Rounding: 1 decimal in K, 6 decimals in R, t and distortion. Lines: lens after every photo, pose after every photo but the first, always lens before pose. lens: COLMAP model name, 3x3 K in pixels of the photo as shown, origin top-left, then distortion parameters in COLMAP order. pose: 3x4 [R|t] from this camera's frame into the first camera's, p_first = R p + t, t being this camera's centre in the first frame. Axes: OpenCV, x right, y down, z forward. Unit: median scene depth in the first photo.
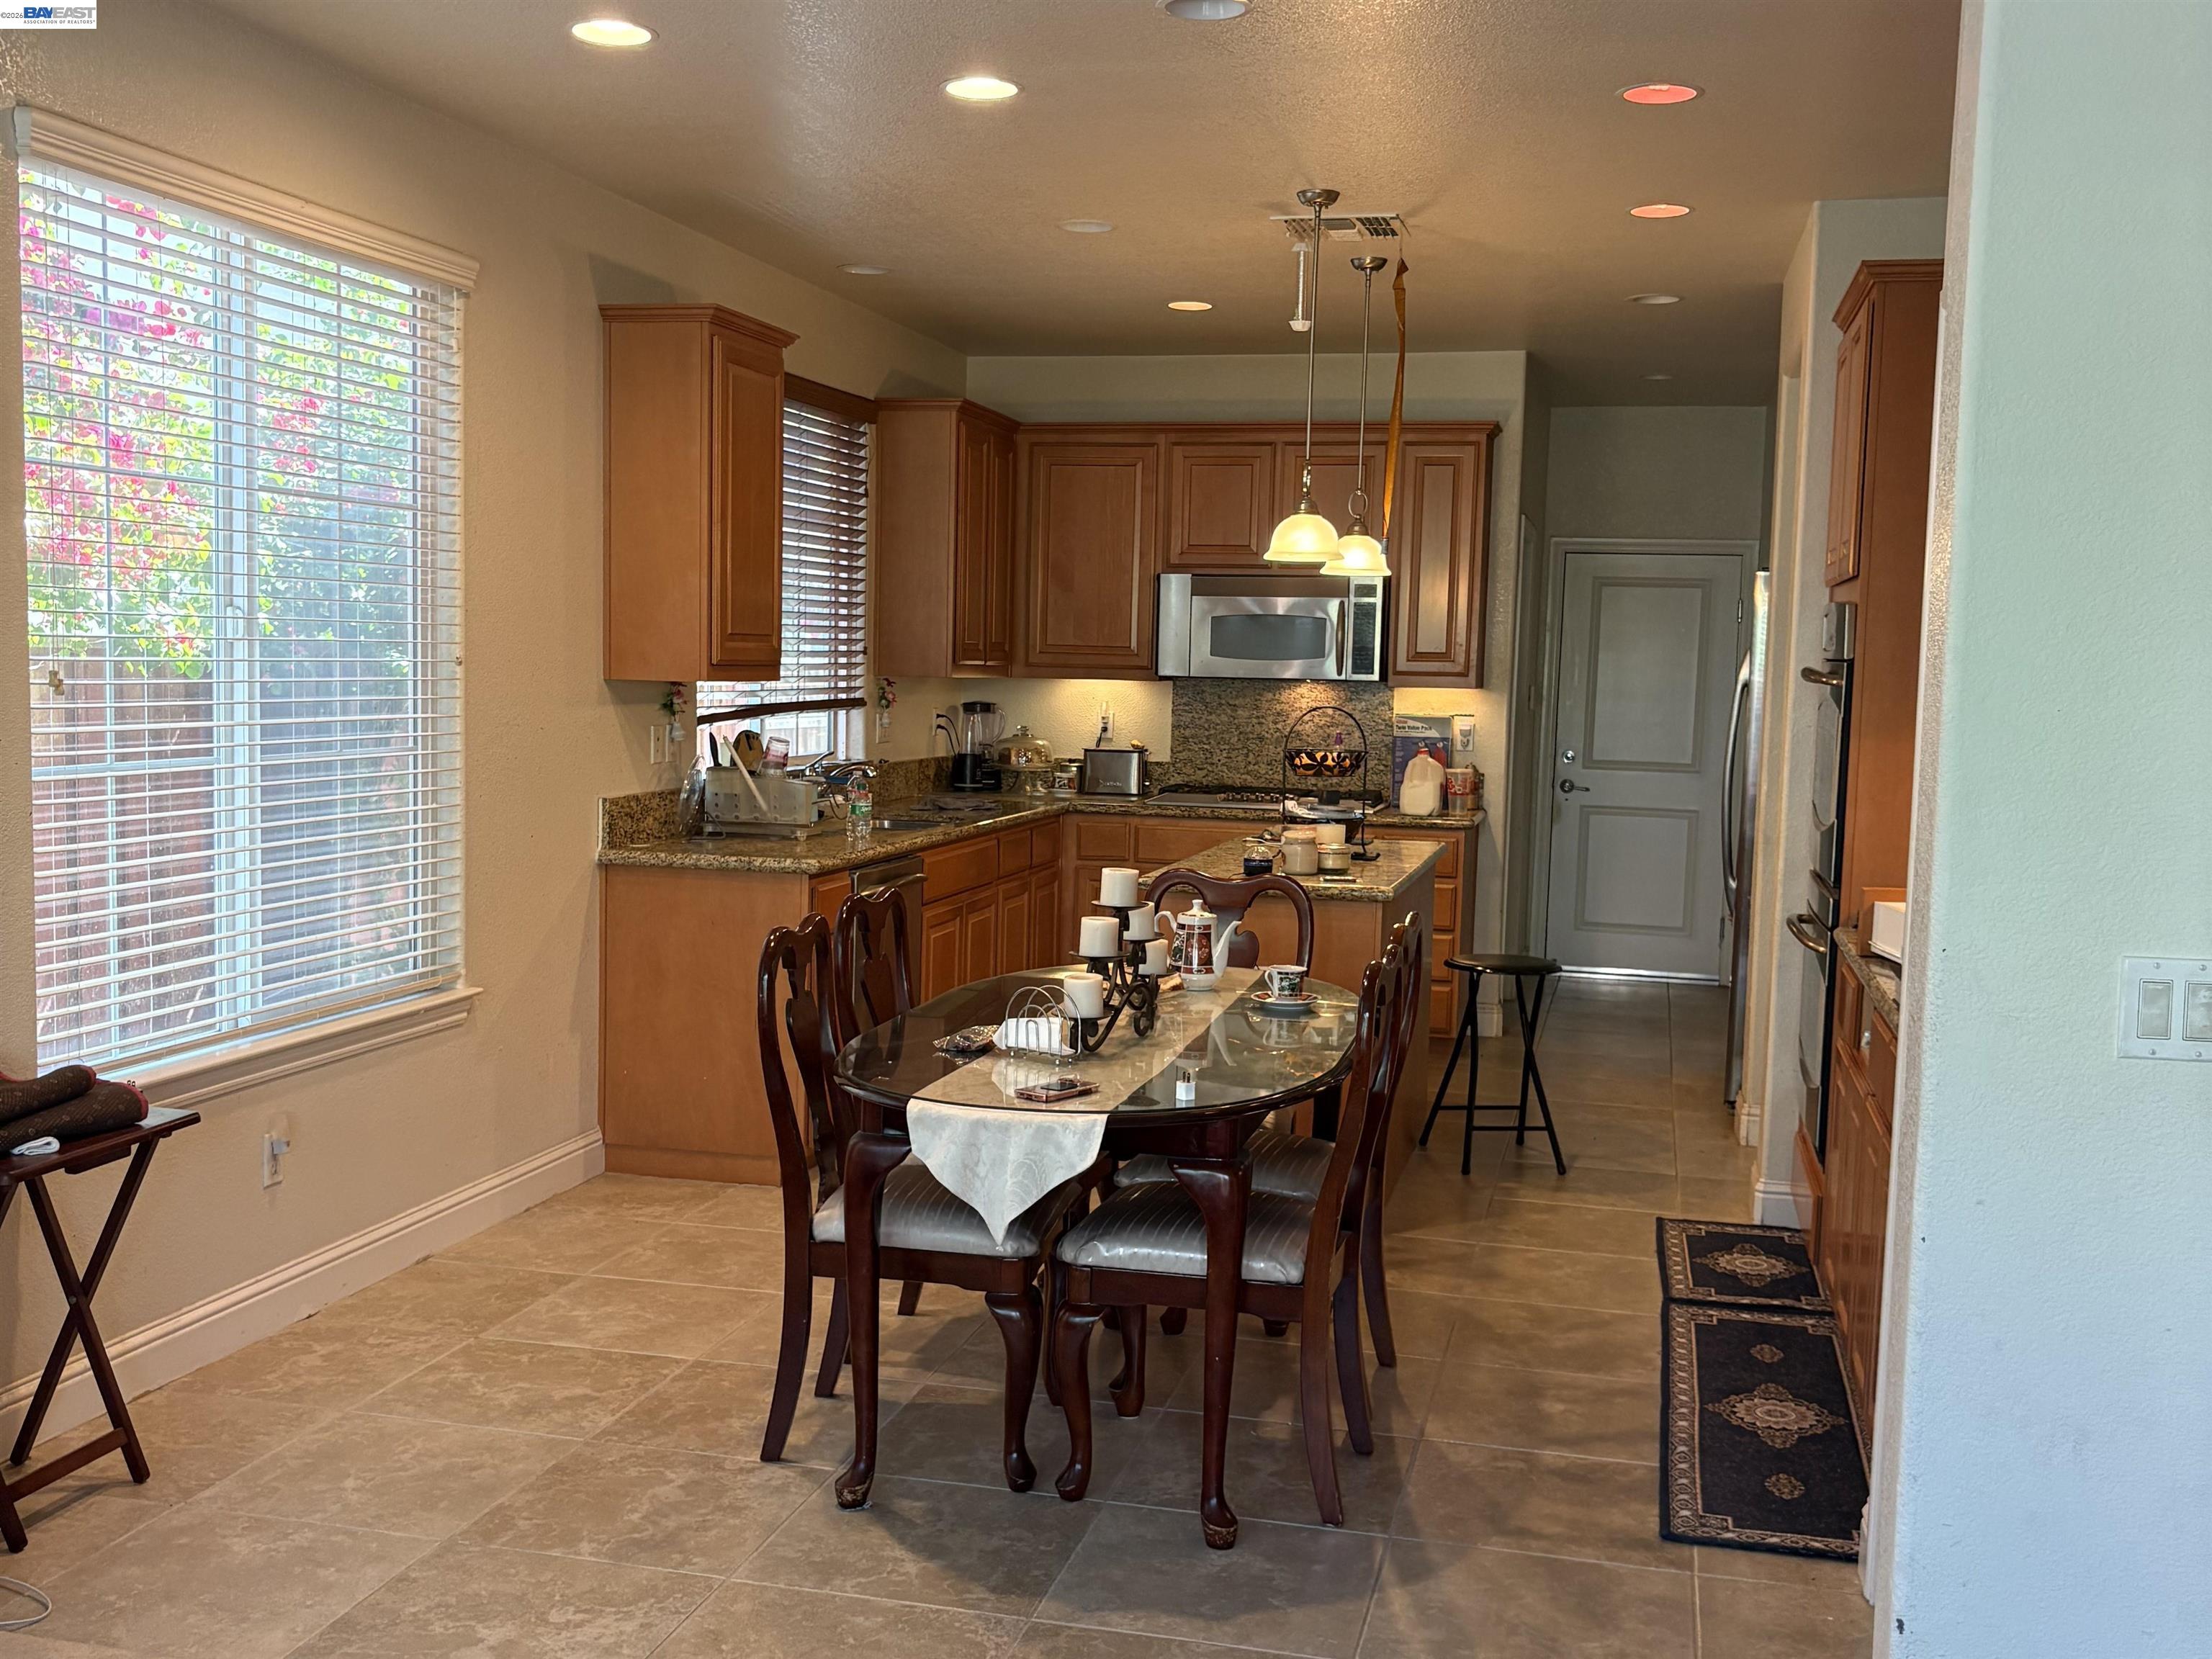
lens RADIAL K [[2243.6, 0, 1099.1], [0, 2243.6, 847.7], [0, 0, 1]] dist [0.145465, -0.011512]
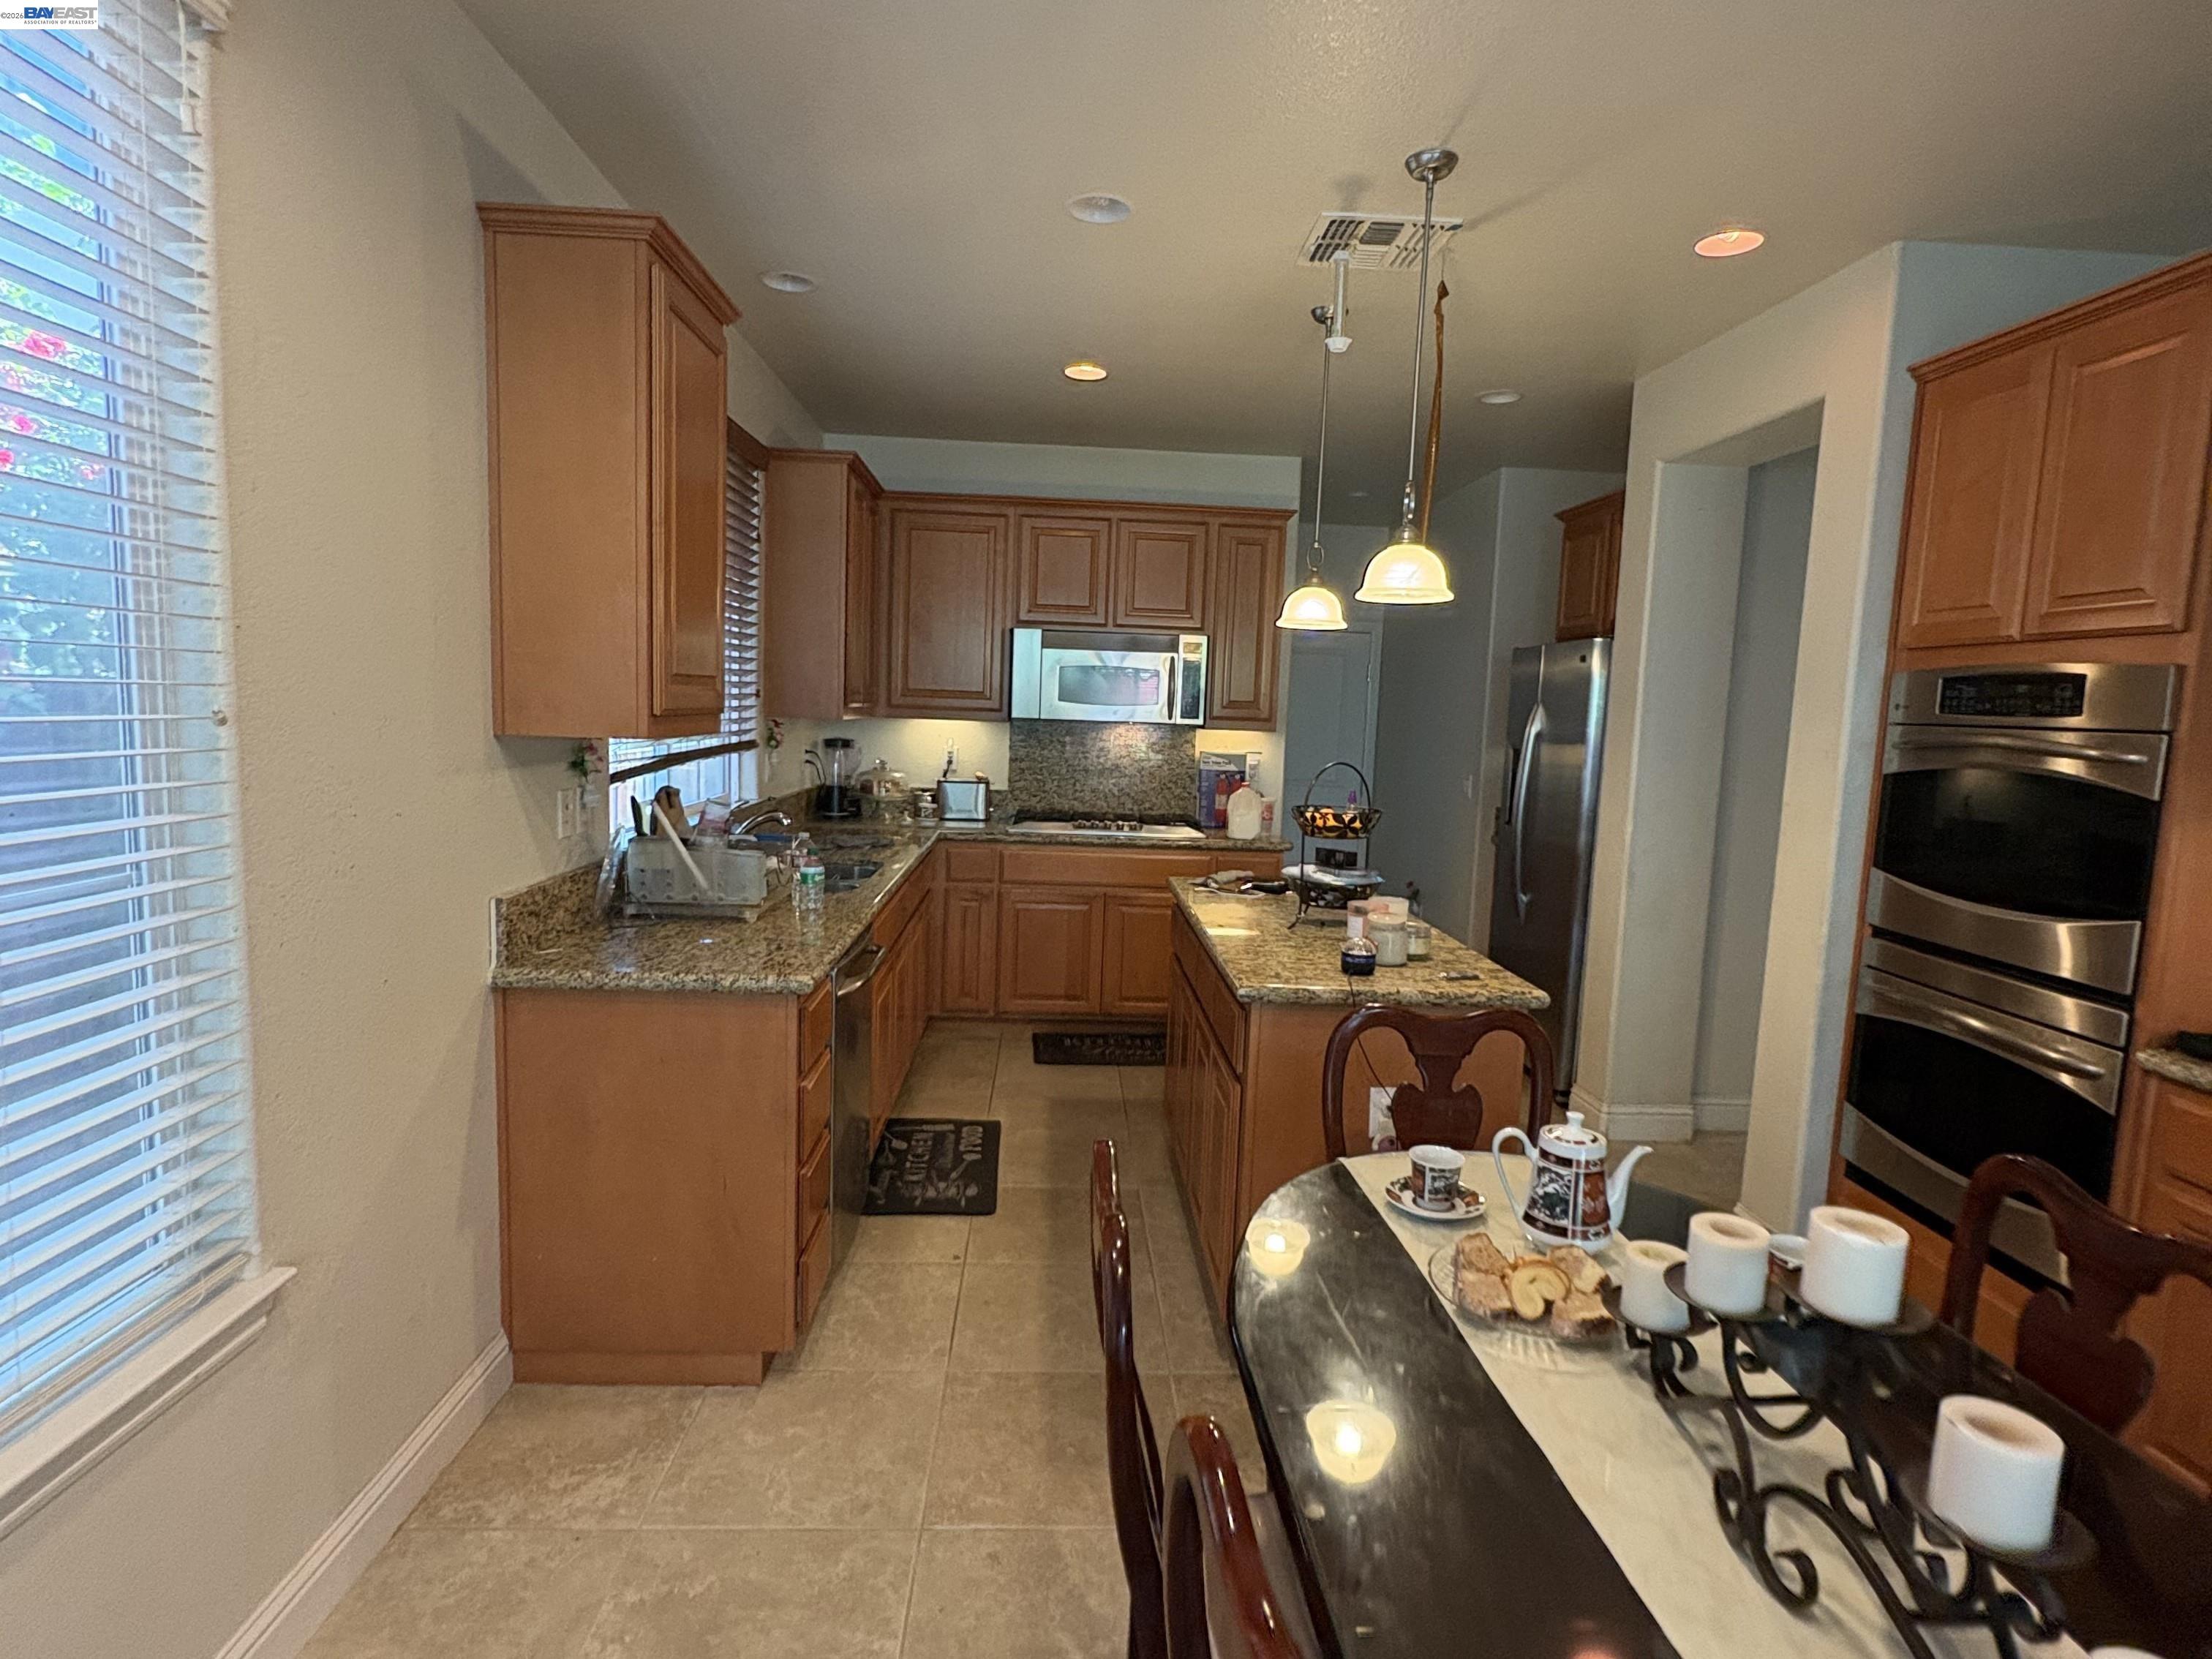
lens RADIAL K [[1164.3, 0, 1106.0], [0, 1164.3, 829.5], [0, 0, 1]] dist [-0.000318, 0.002497]
pose [[0.957802, -0.019828, 0.286745, -0.126242], [0.010873, 0.999403, 0.032790, -0.049518], [-0.287224, -0.028288, 0.957446, 0.532742]]
